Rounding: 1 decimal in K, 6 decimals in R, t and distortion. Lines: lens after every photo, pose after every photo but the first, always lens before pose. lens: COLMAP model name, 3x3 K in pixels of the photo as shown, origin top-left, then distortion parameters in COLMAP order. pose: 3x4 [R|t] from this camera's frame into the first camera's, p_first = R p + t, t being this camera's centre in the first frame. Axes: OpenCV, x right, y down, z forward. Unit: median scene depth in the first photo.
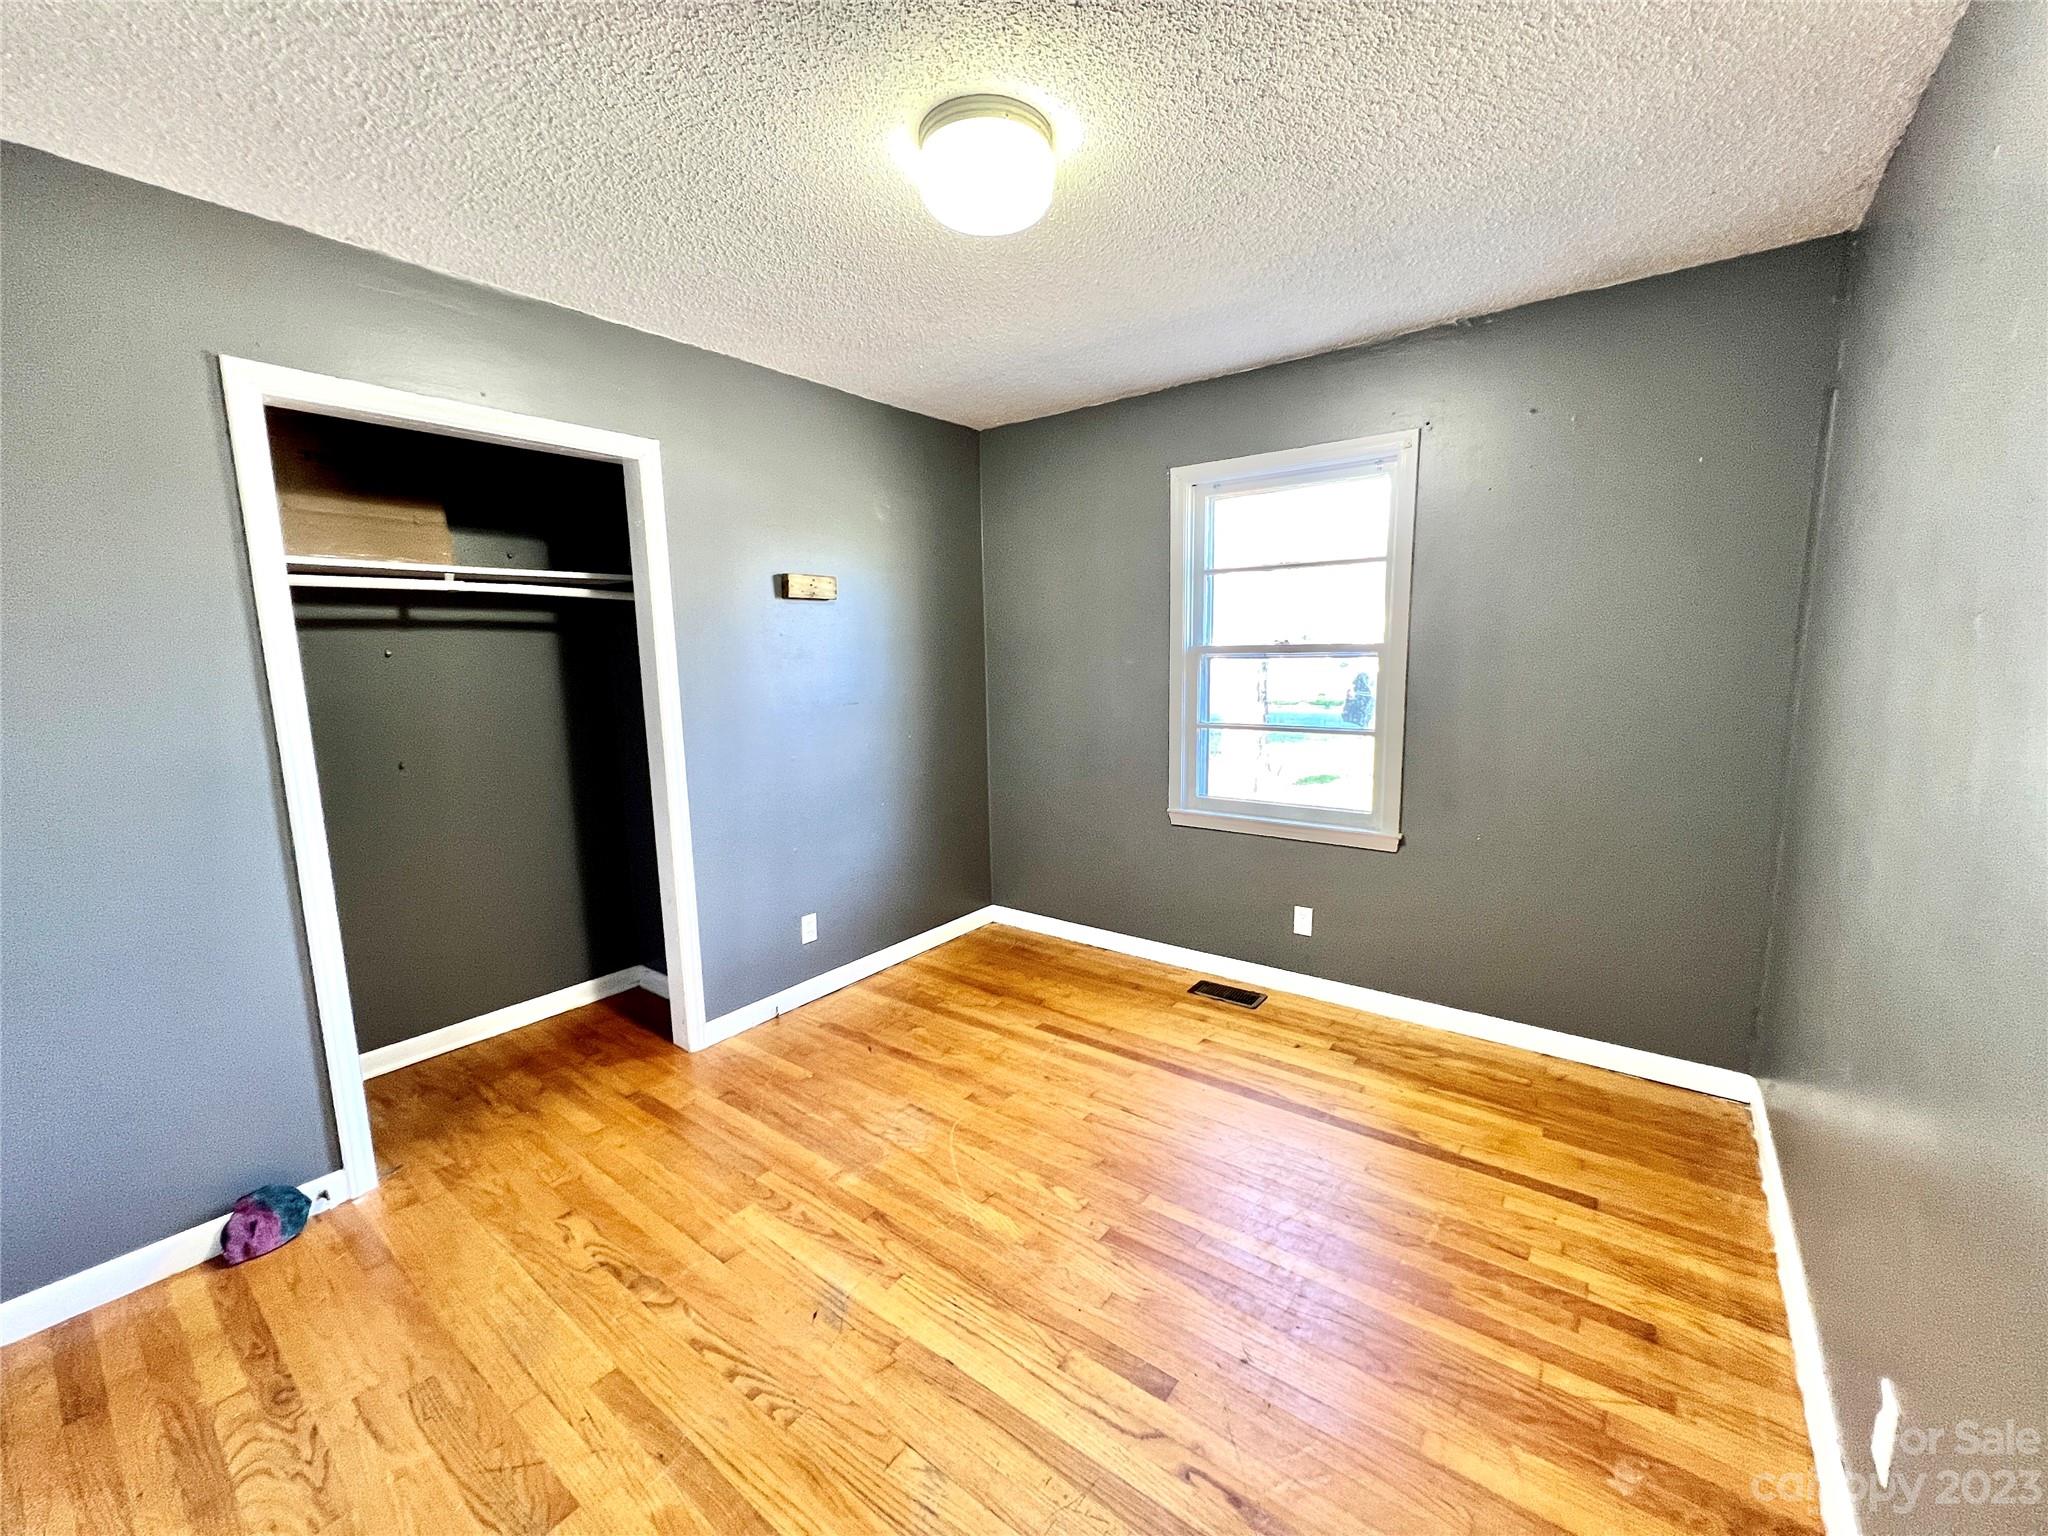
lens RADIAL K [[821.6, 0, 1032.3], [0, 821.6, 782.0], [0, 0, 1]] dist [0.002432, -0.000094]
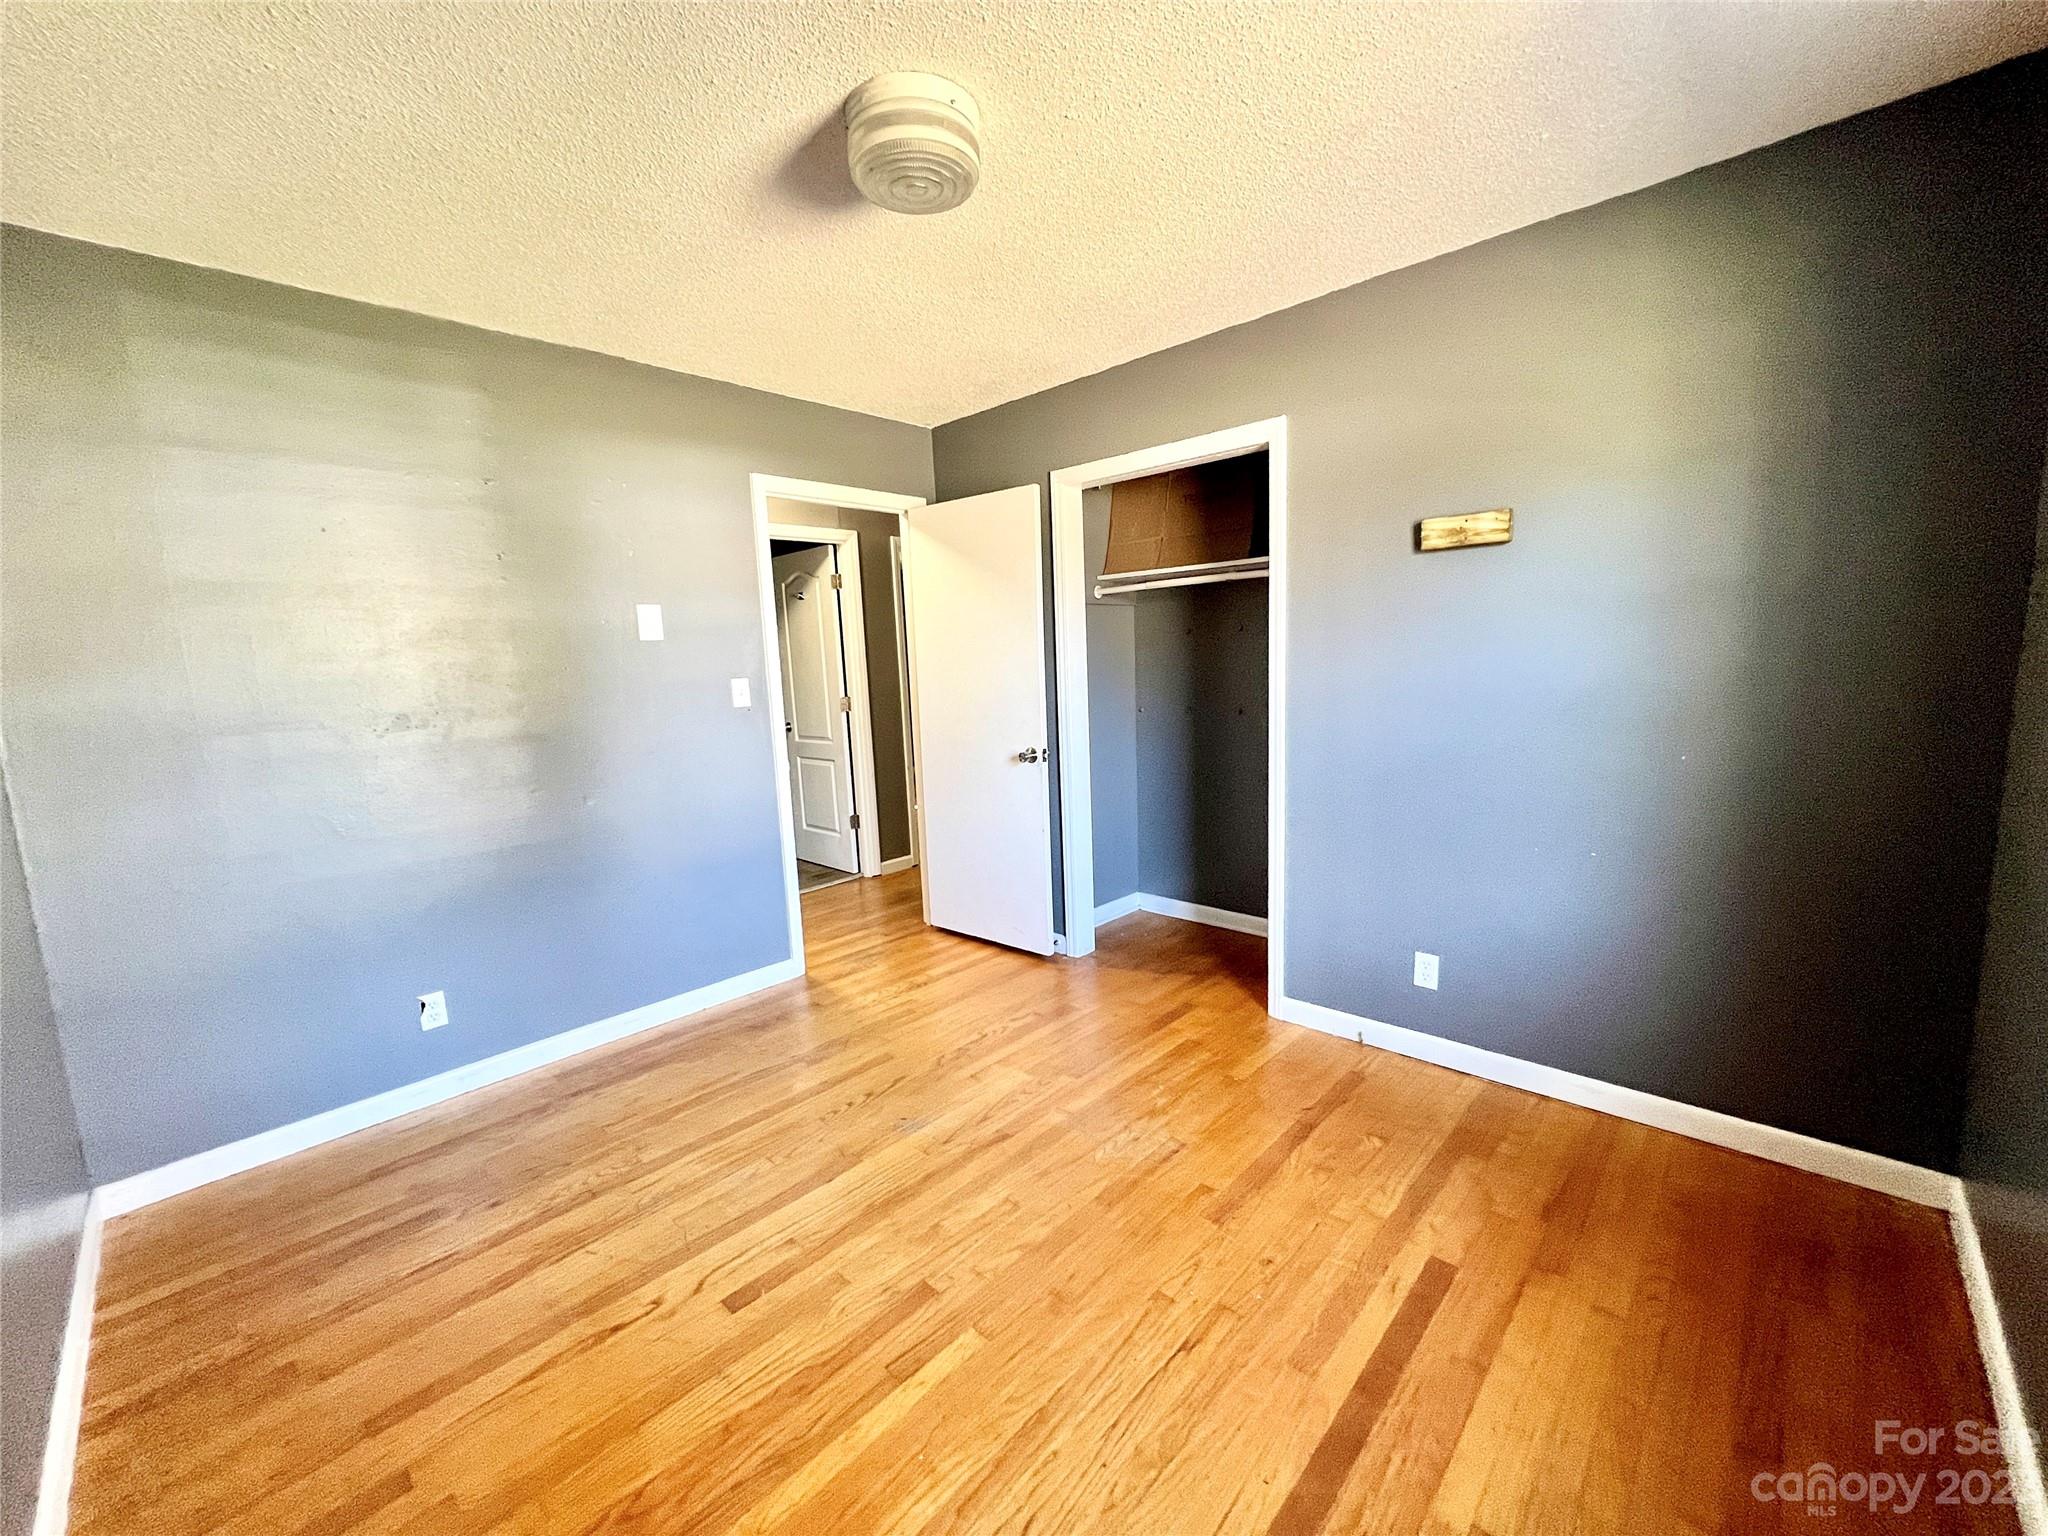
lens RADIAL K [[821.6, 0, 1023.2], [0, 821.6, 782.6], [0, 0, 1]] dist [0.002432, -0.000094]
pose [[-0.125034, 0.172854, -0.976979, 0.665064], [-0.114422, 0.975624, 0.187258, -0.130944], [0.985532, 0.135202, -0.102208, 0.864239]]
